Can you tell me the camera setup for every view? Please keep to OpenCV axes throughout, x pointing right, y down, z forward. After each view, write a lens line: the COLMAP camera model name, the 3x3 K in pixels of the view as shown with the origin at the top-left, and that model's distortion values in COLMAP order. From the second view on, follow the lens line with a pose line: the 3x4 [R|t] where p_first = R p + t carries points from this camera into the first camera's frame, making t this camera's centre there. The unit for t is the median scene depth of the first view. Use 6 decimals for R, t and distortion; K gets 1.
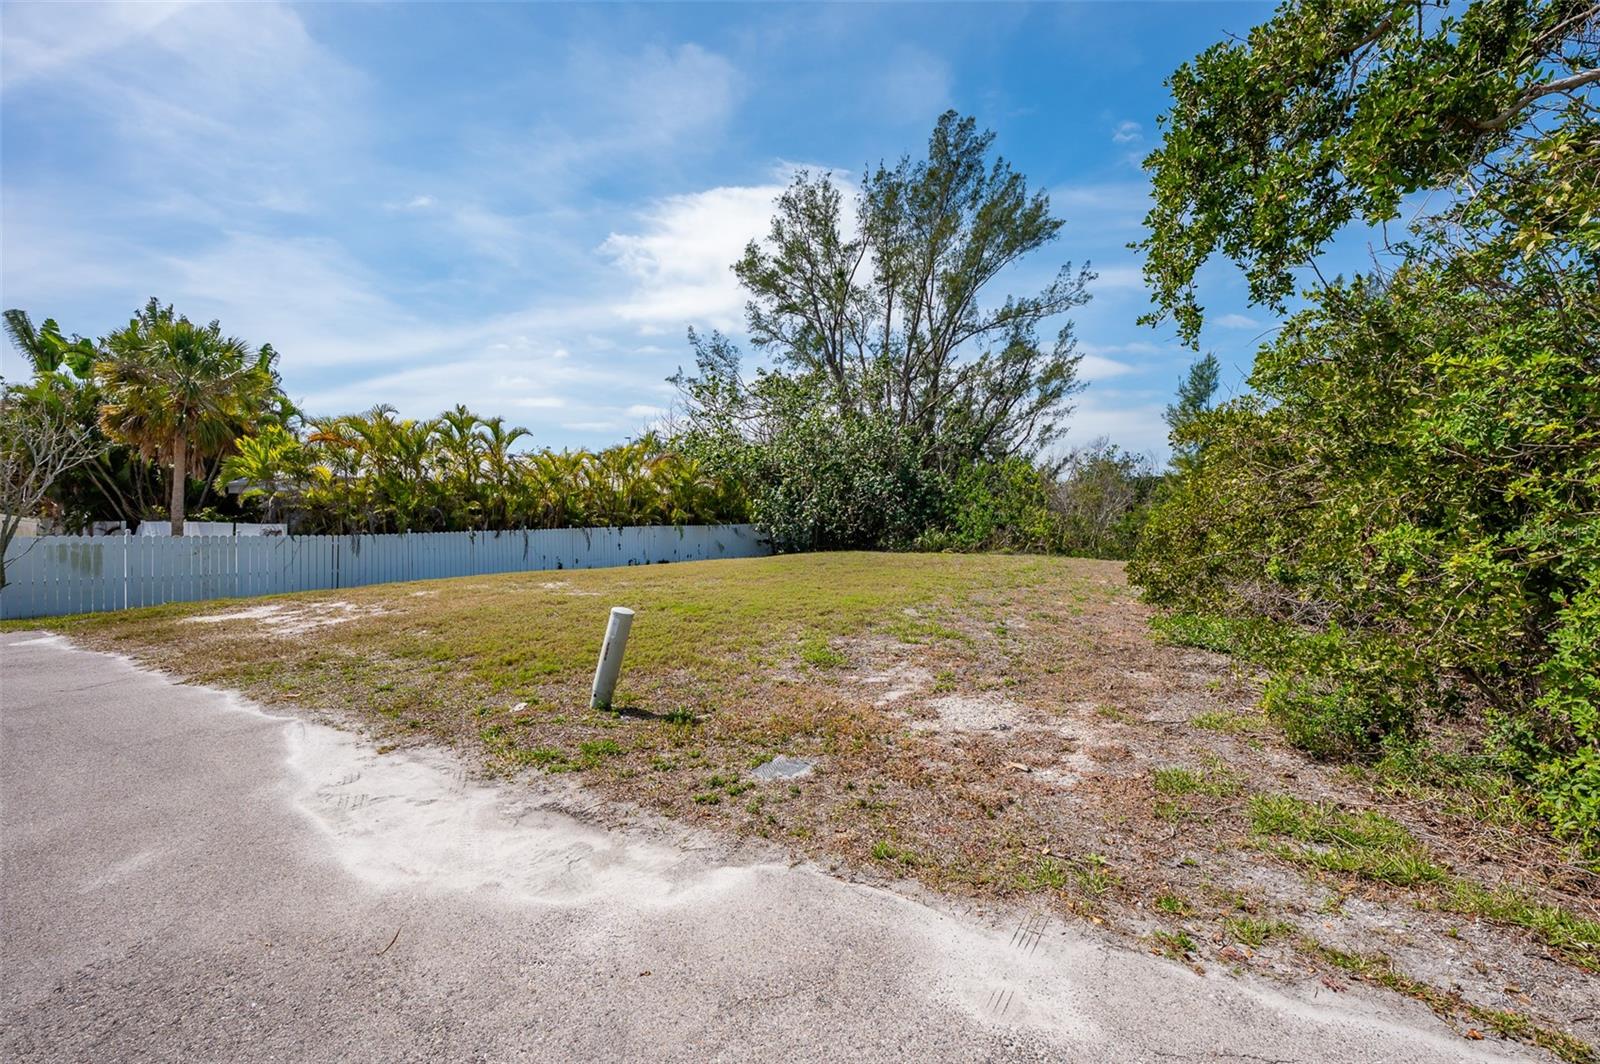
lens RADIAL K [[623.2, 0, 794.2], [0, 623.2, 546.6], [0, 0, 1]] dist [-0.000635, 0.000315]
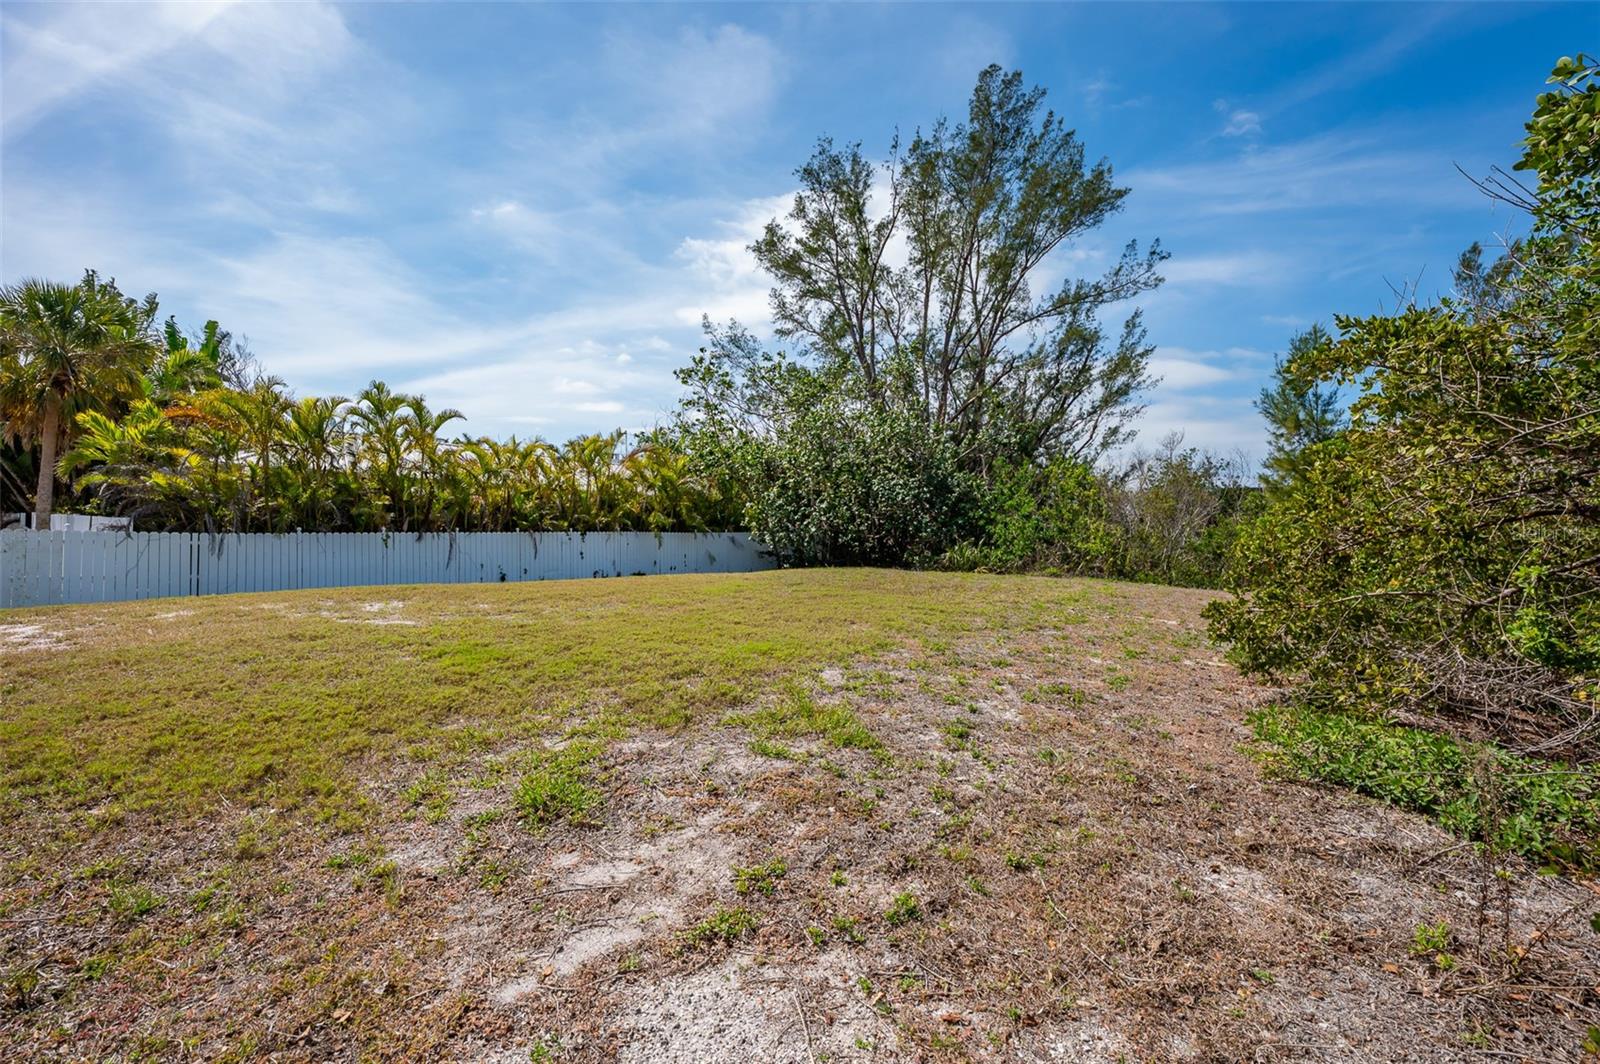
lens RADIAL K [[645.5, 0, 806.8], [0, 645.5, 518.8], [0, 0, 1]] dist [0.005172, 0.000479]
pose [[0.997427, 0.019781, -0.068905, 0.058254], [-0.024030, 0.997824, -0.061405, -0.002081], [0.067540, 0.062903, 0.995732, 0.105777]]
